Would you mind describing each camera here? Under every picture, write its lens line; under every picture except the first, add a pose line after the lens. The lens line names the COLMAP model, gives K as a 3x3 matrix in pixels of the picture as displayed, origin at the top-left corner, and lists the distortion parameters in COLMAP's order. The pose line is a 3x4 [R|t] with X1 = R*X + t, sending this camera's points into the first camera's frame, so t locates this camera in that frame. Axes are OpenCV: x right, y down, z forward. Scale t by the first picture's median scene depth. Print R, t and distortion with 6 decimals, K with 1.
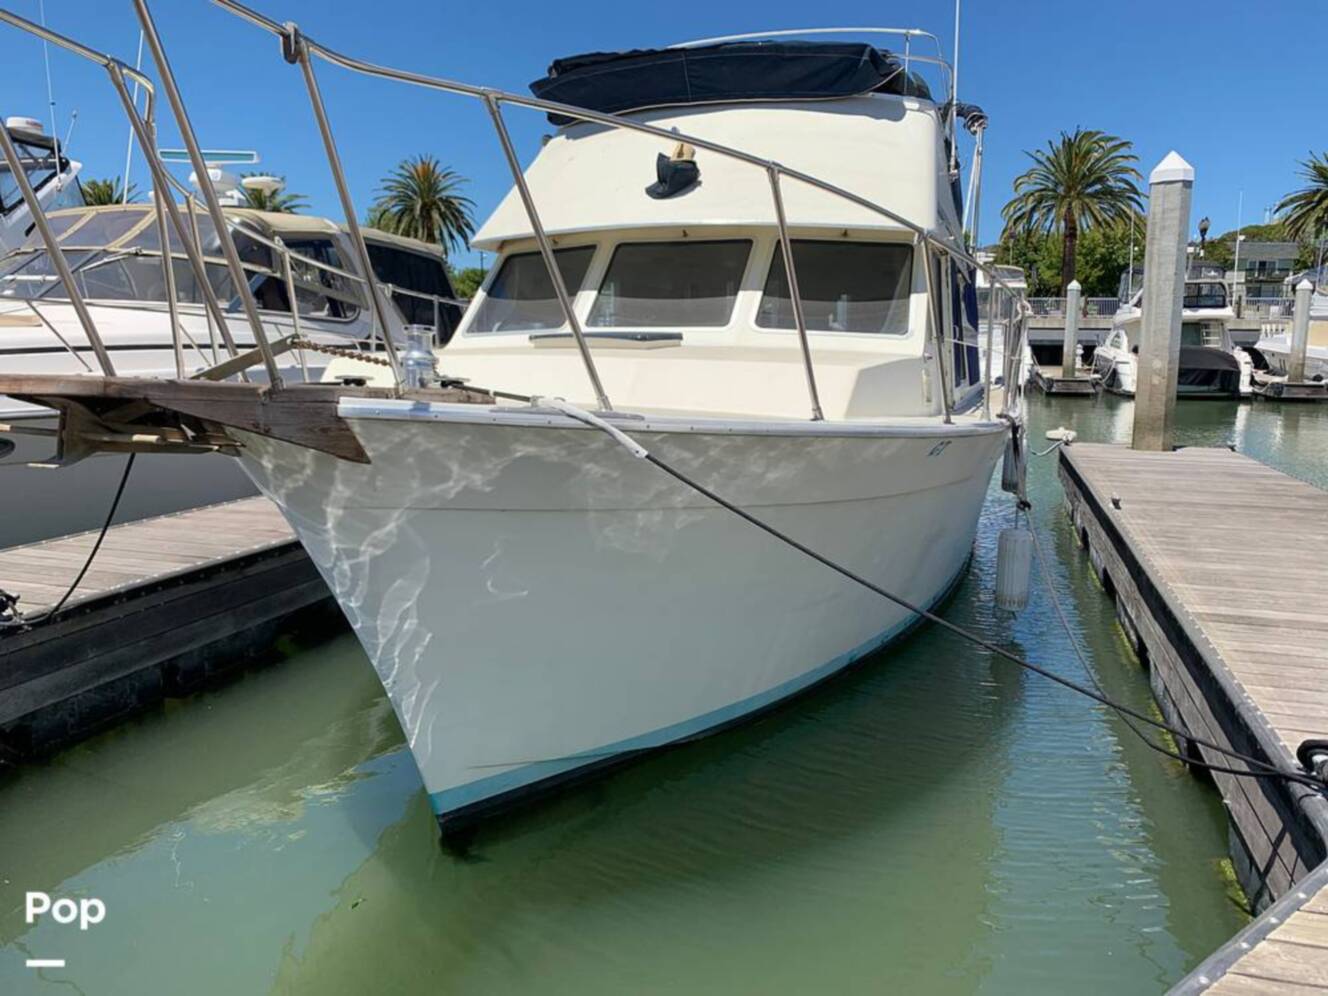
lens RADIAL K [[1029.6, 0, 661.4], [0, 1029.6, 484.1], [0, 0, 1]] dist [0.019596, -0.028486]
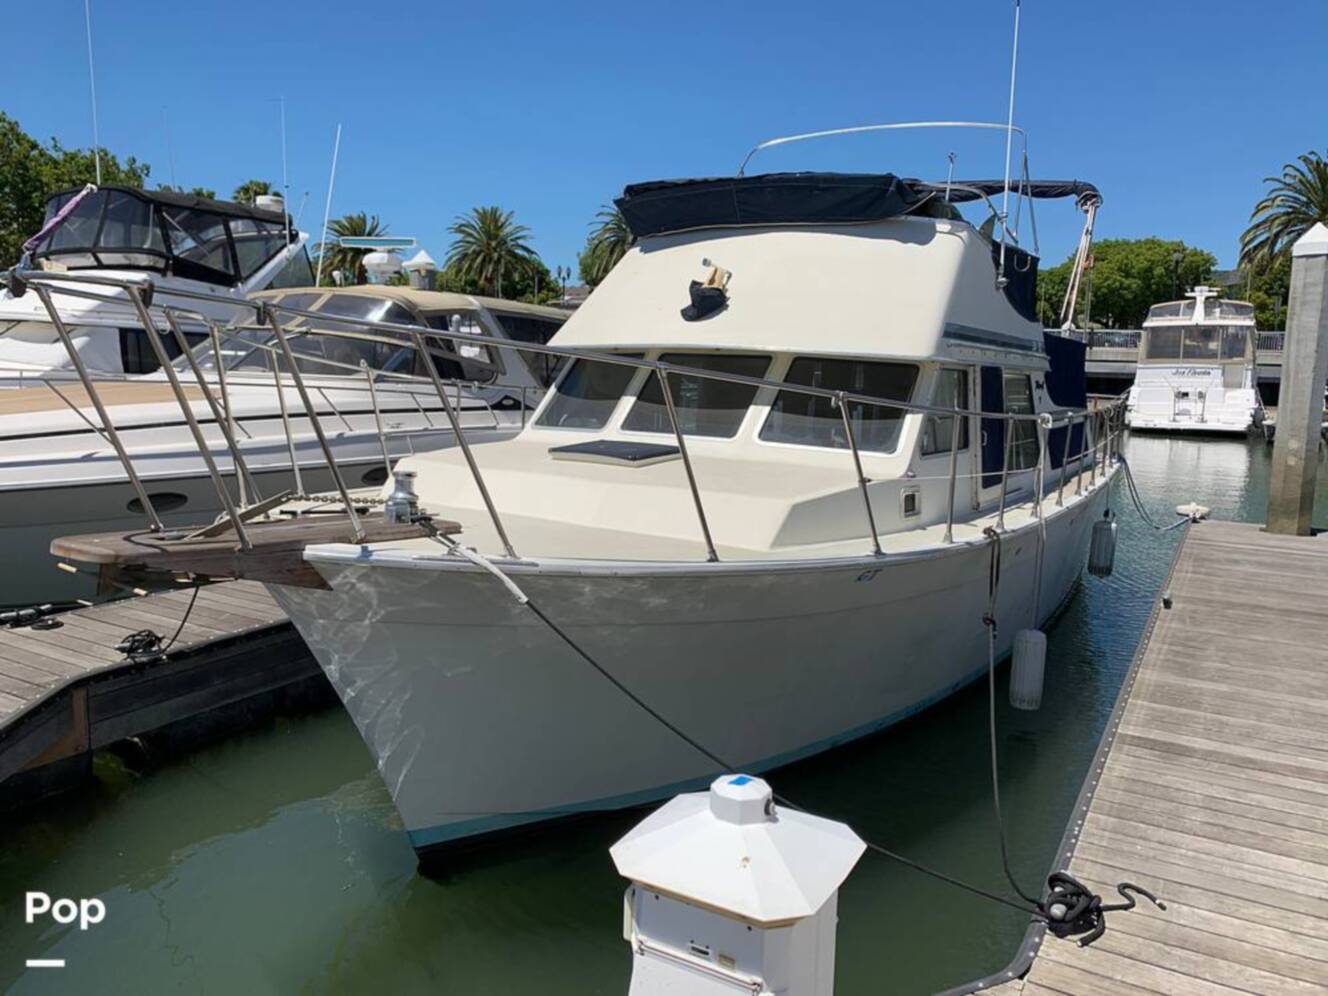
lens RADIAL K [[1029.6, 0, 646.1], [0, 1029.6, 493.9], [0, 0, 1]] dist [0.019596, -0.028486]
pose [[0.974521, 0.041585, -0.220407, 0.196758], [-0.043198, 0.999063, -0.002503, -0.077689], [0.220096, 0.011960, 0.975405, -0.108393]]
